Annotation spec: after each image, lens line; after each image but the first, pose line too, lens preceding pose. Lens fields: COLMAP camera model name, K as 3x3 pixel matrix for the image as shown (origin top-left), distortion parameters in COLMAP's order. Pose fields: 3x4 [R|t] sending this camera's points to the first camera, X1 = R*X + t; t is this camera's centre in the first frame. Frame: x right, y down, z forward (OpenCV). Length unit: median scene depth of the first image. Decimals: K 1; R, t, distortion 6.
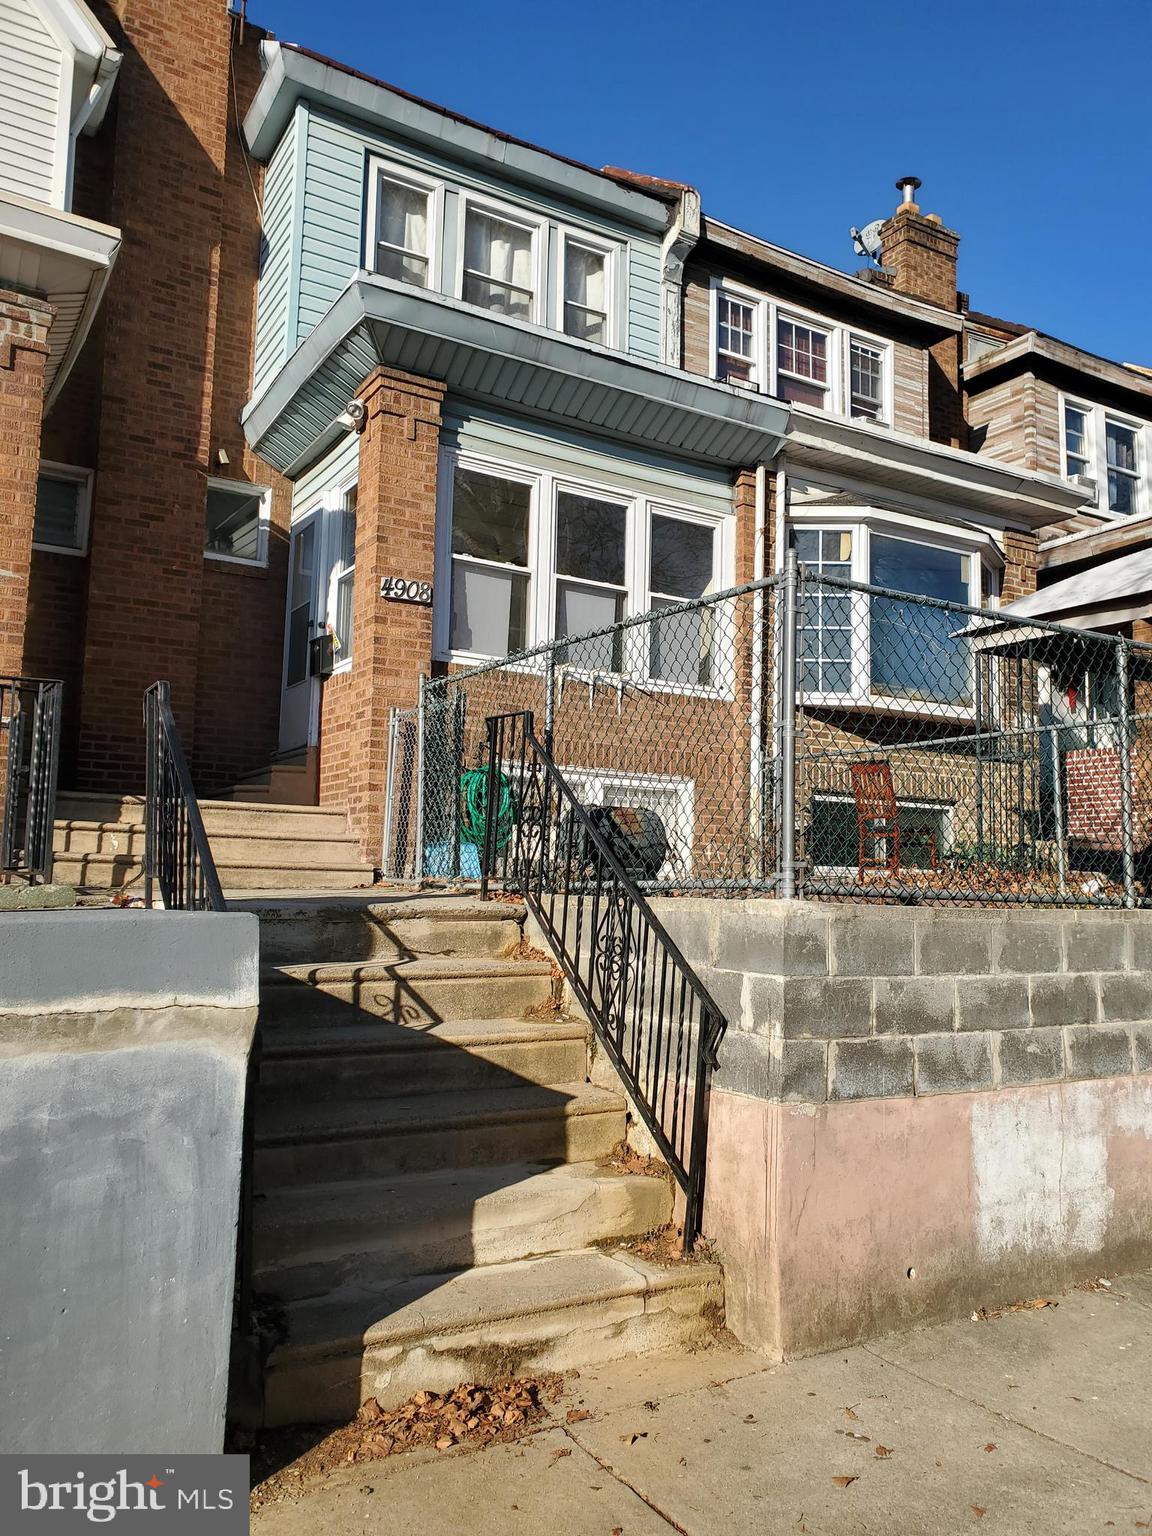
lens RADIAL K [[1165.1, 0, 579.7], [0, 1165.1, 775.3], [0, 0, 1]] dist [-0.011358, 0.039021]
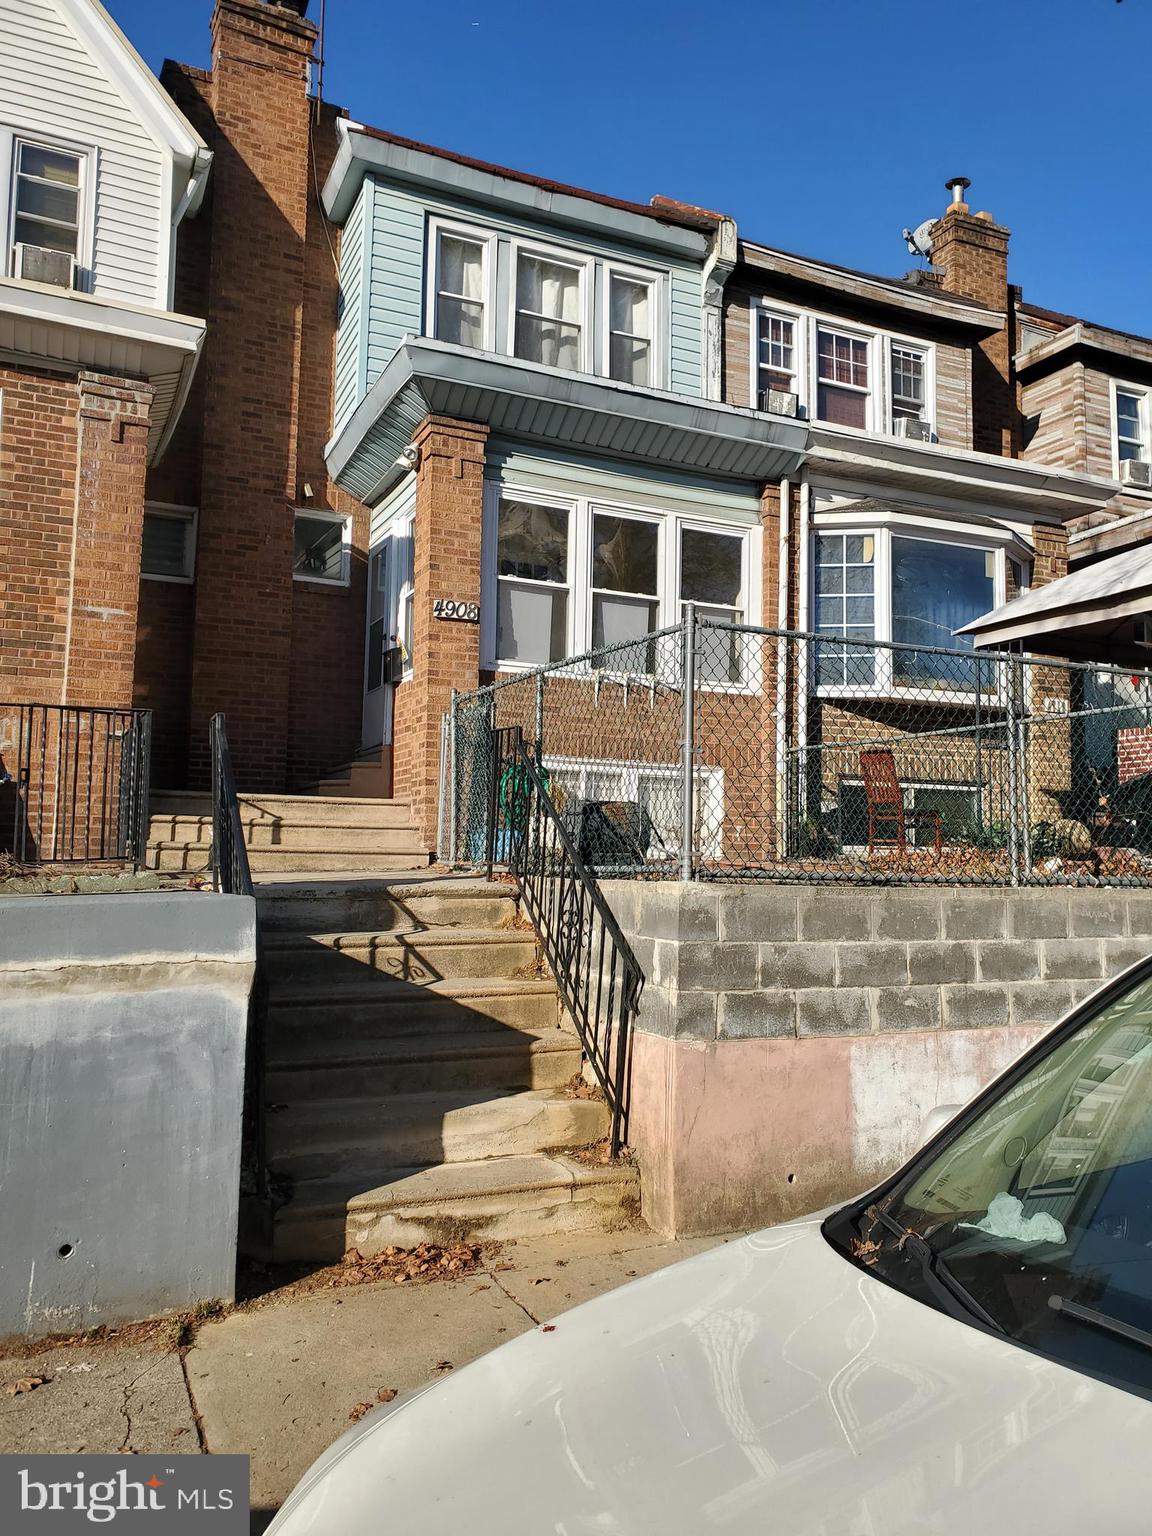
lens RADIAL K [[1165.1, 0, 583.0], [0, 1165.1, 765.0], [0, 0, 1]] dist [-0.011358, 0.039021]
pose [[0.993724, -0.016225, -0.110679, 0.114547], [0.017740, 0.999762, 0.012709, -0.021118], [0.110446, -0.014593, 0.993775, -0.147149]]
